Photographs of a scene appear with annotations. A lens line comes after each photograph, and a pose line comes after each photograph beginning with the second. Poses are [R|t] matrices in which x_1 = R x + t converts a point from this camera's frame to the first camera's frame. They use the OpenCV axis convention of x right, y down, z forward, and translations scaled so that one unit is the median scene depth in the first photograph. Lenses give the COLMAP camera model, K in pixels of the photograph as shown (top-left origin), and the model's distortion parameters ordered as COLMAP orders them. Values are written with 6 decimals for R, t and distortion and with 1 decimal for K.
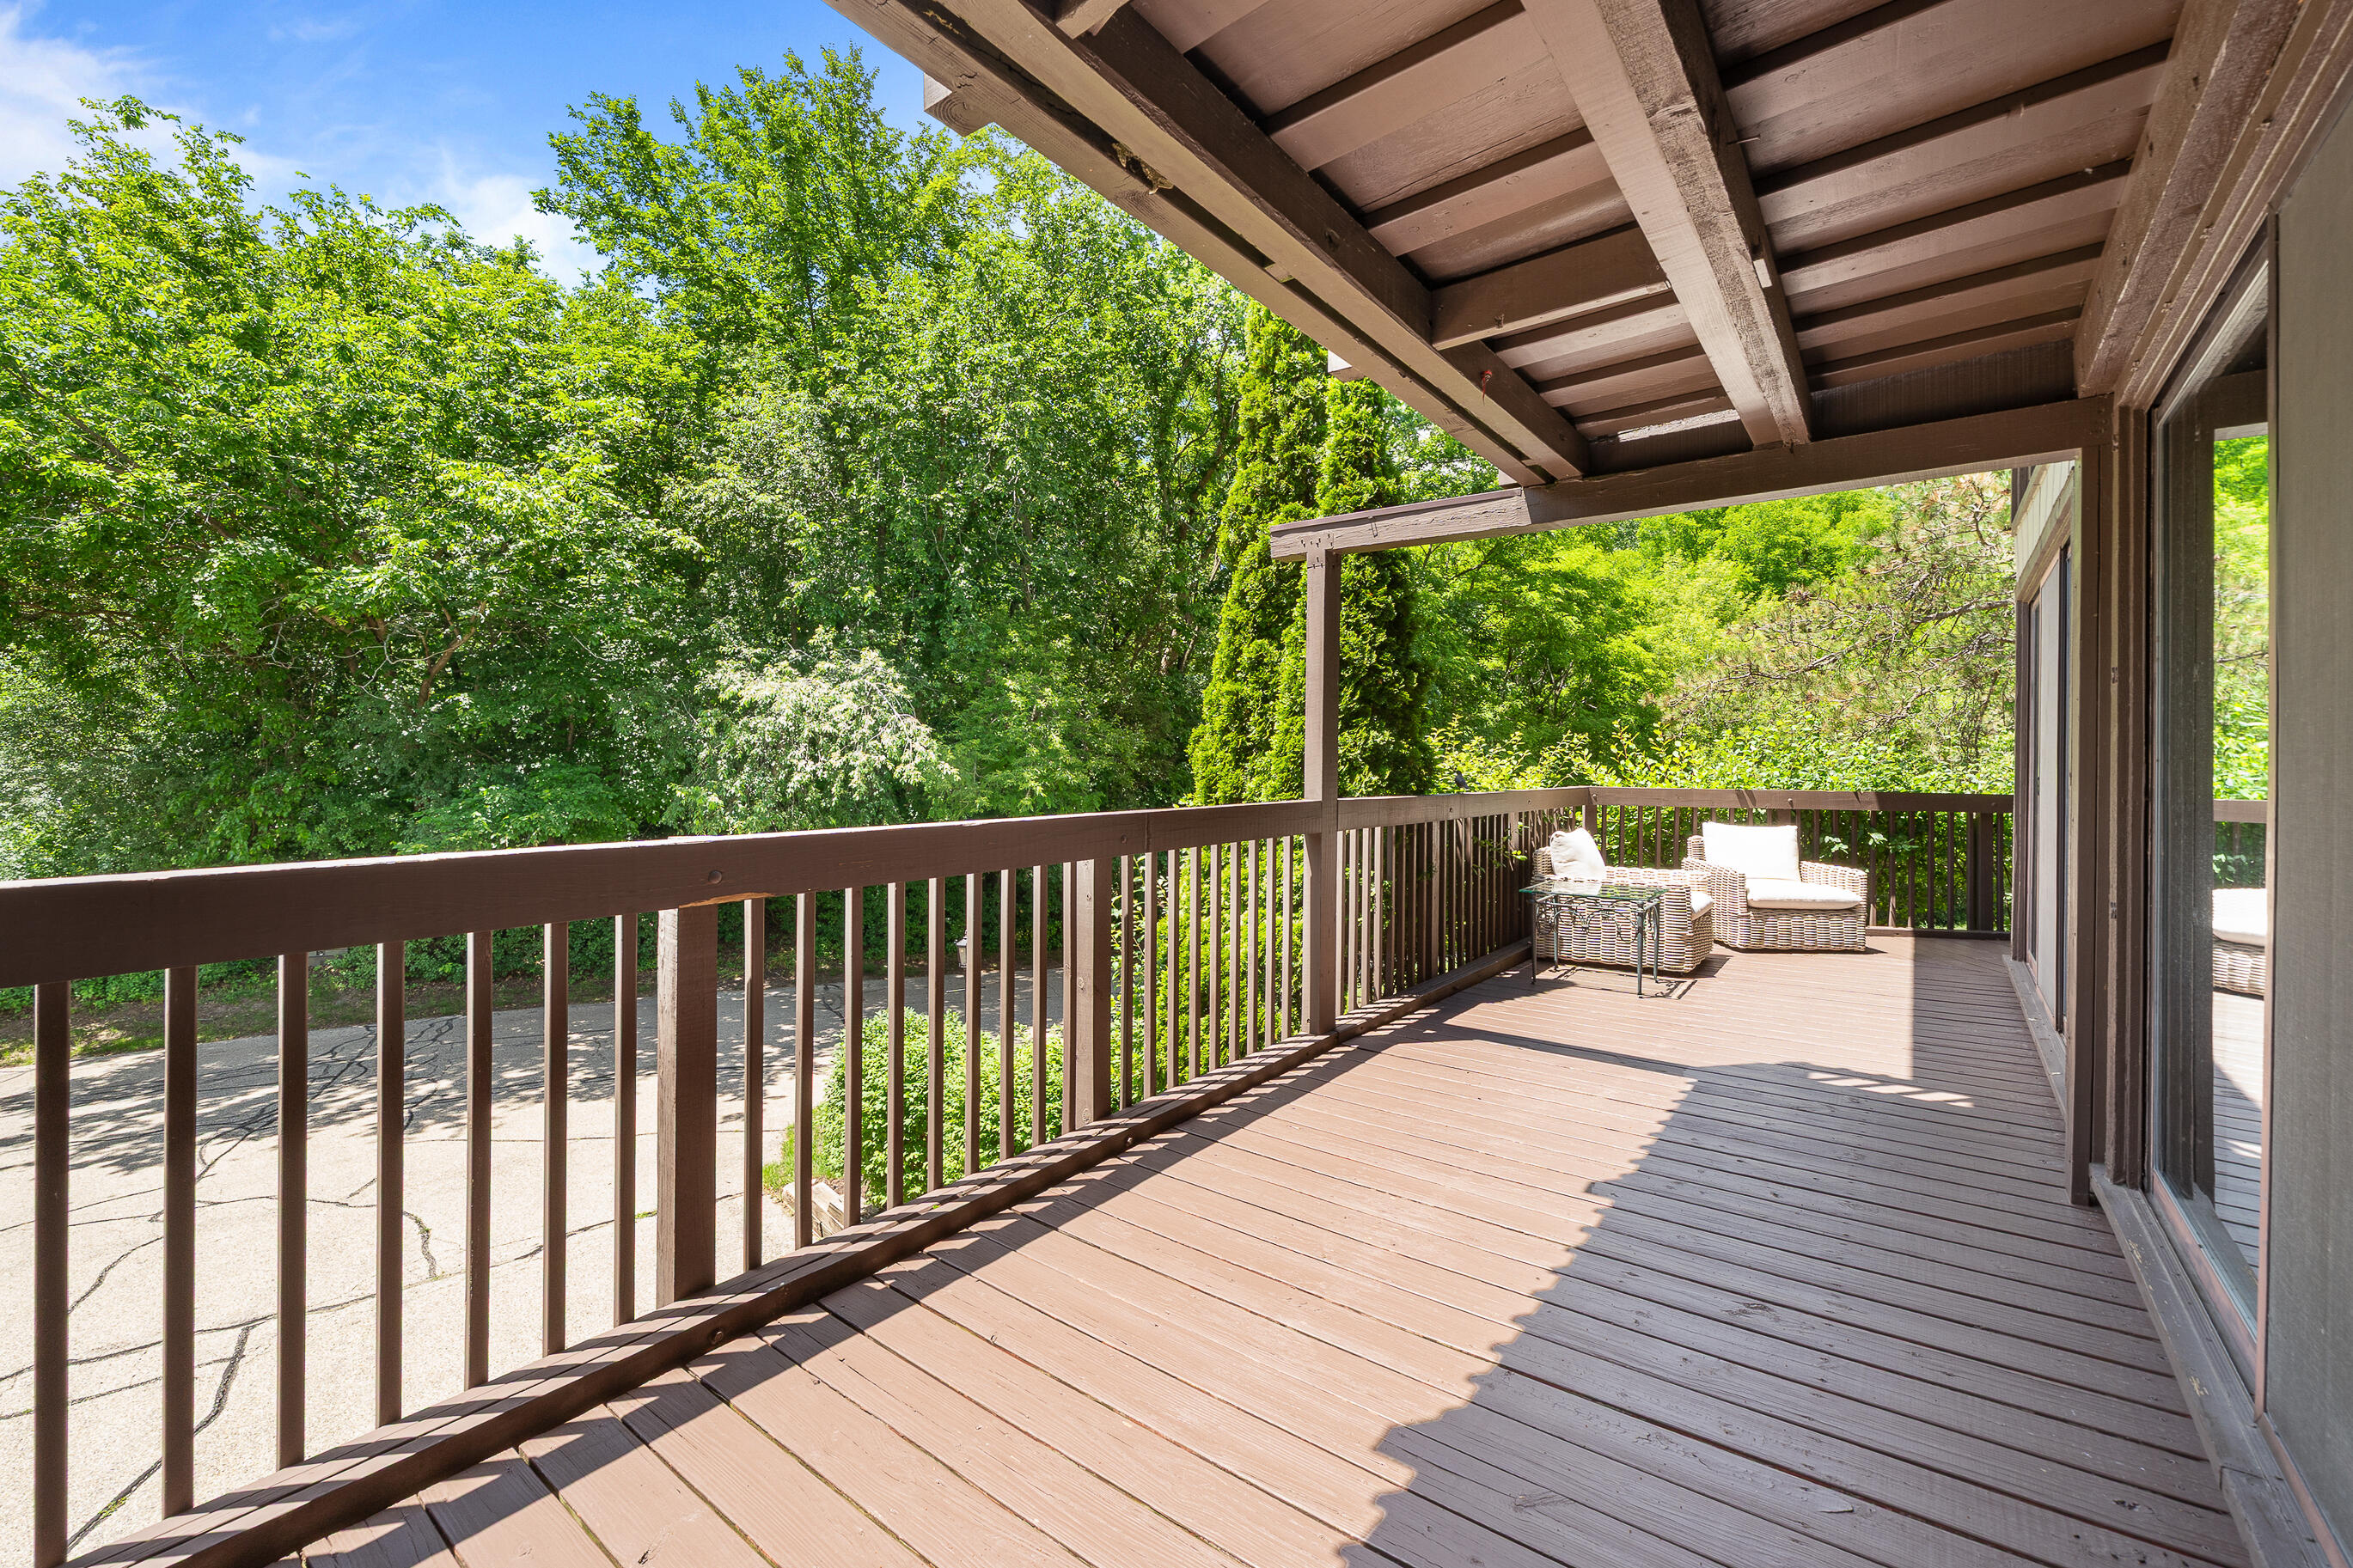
lens RADIAL K [[966.0, 0, 1176.9], [0, 966.0, 746.7], [0, 0, 1]] dist [0.000366, 0.000064]
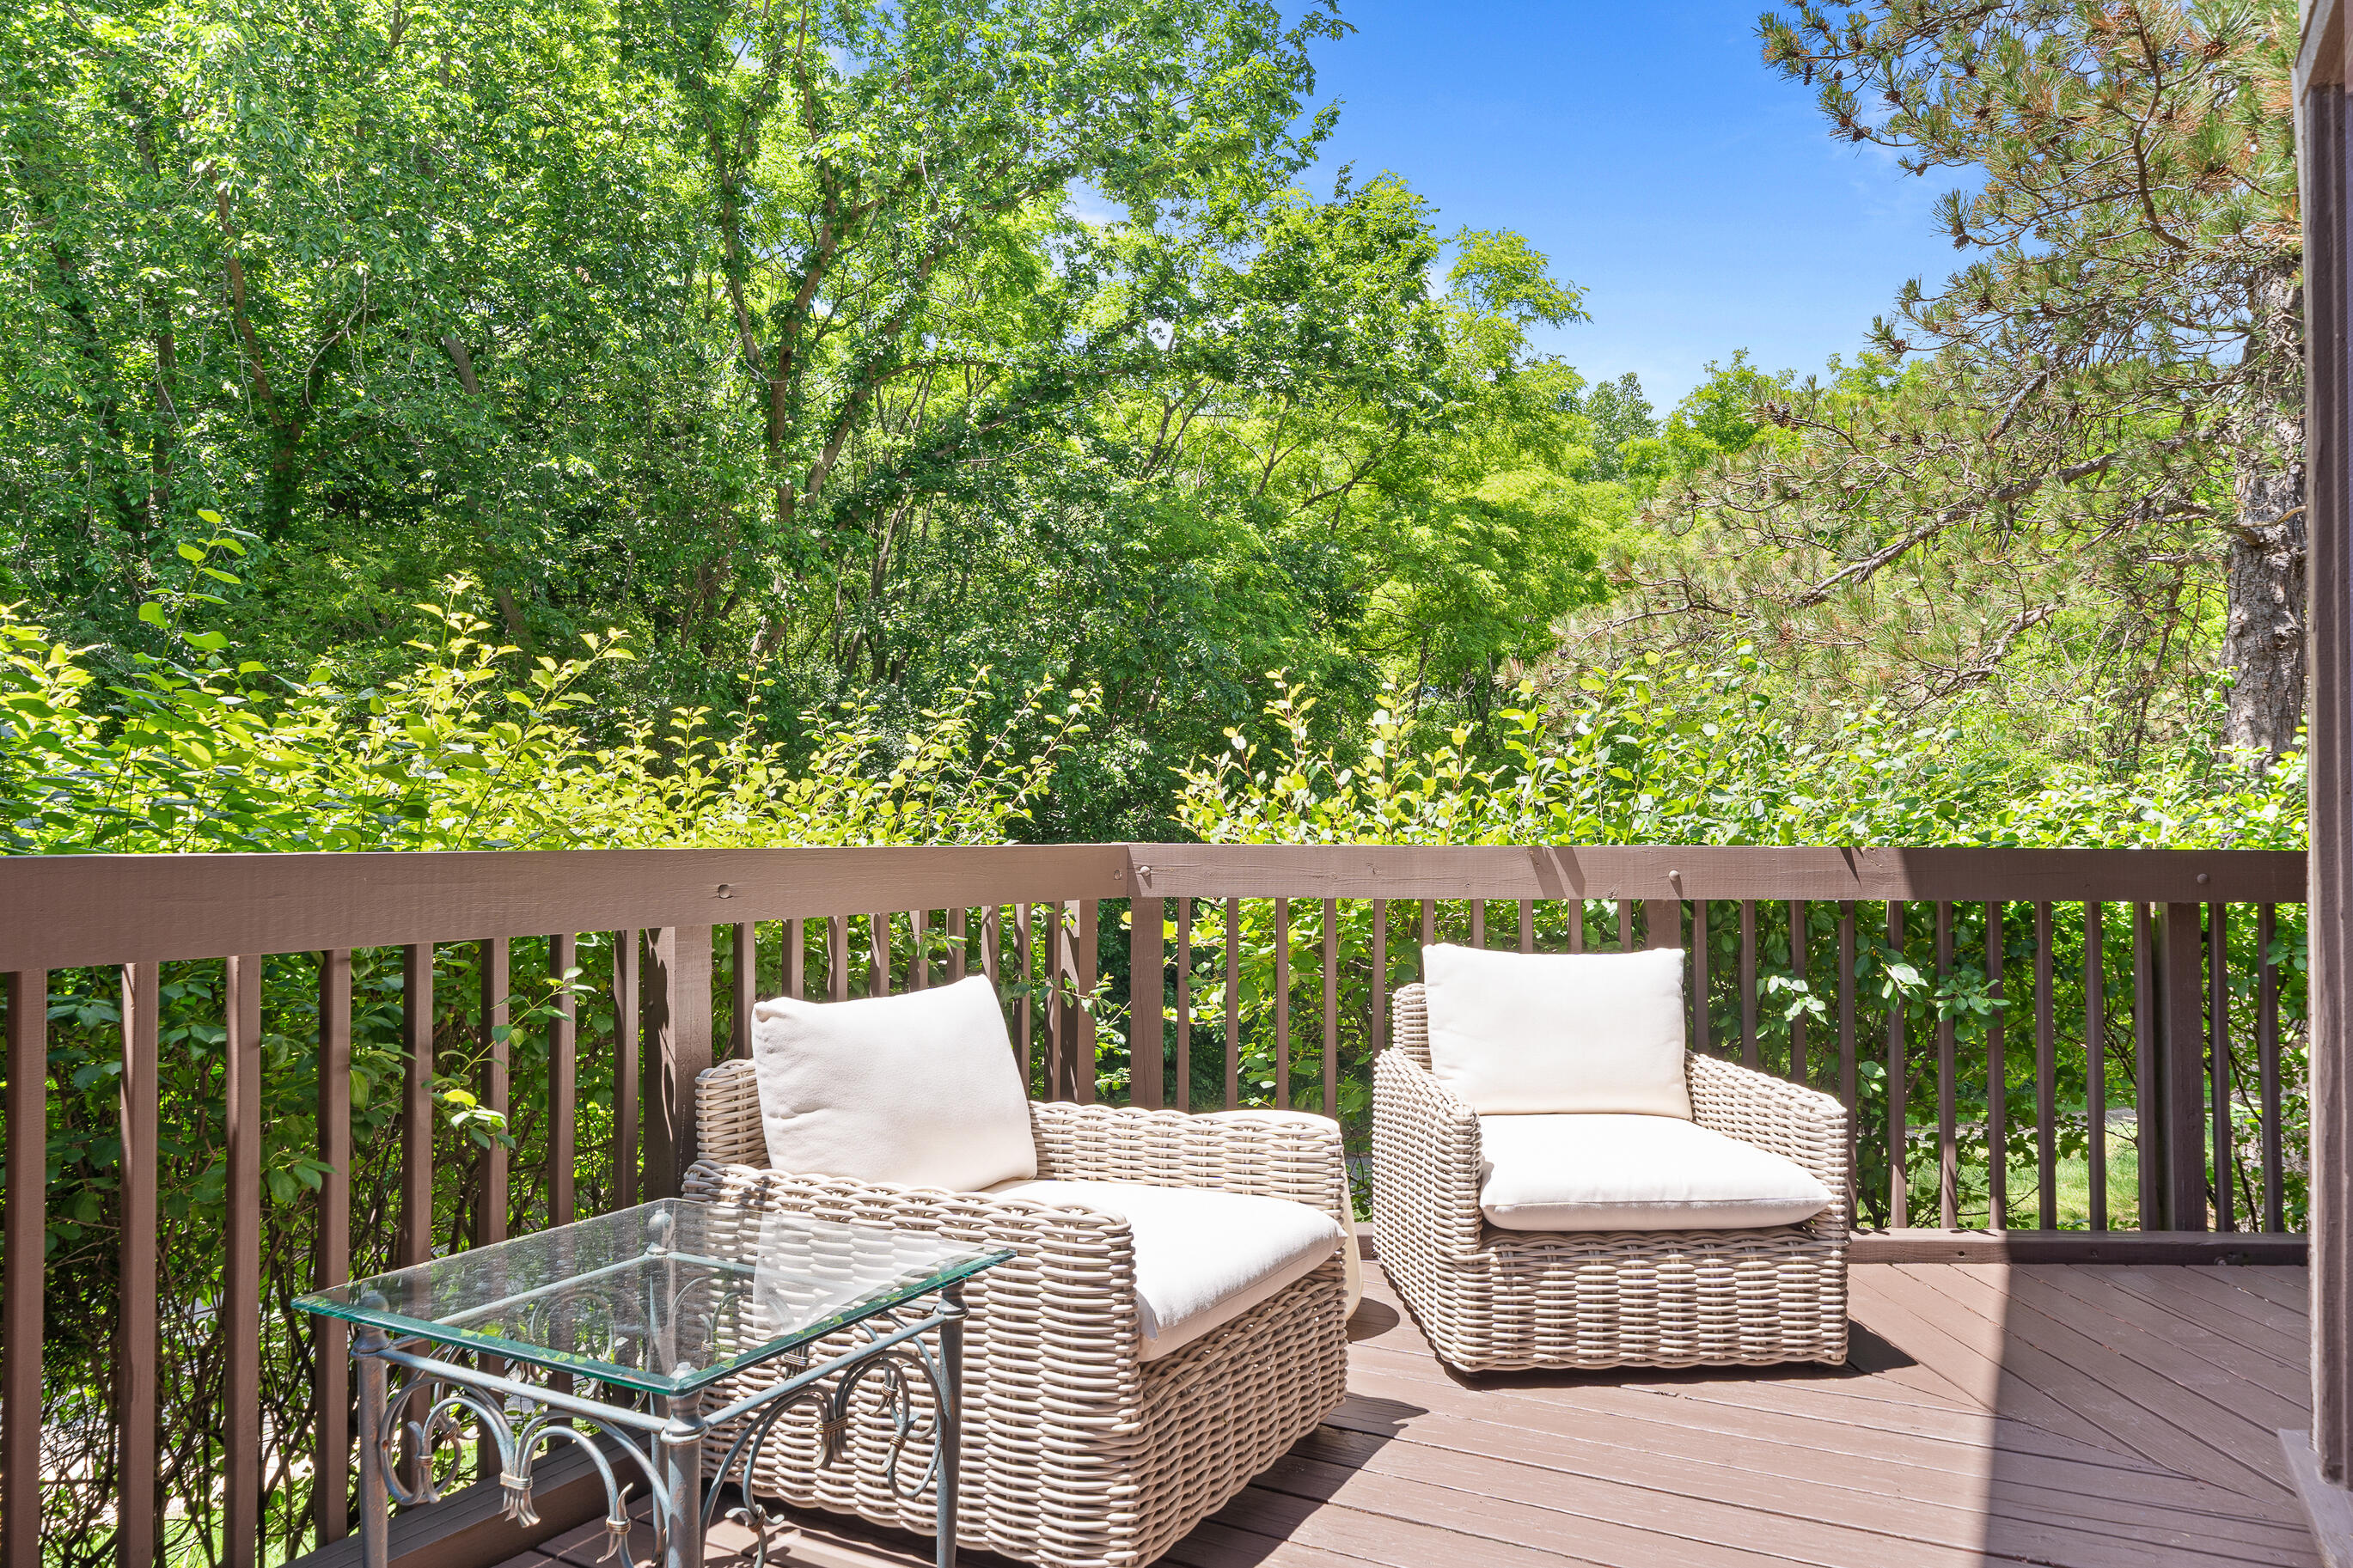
lens RADIAL K [[1536.2, 0, 1178.2], [0, 1536.2, 794.5], [0, 0, 1]] dist [0.005043, 0.000760]
pose [[0.990016, -0.007220, 0.140773, 0.384771], [0.009003, 0.999887, -0.012030, 0.032065], [-0.140671, 0.013177, 0.989969, 0.482334]]
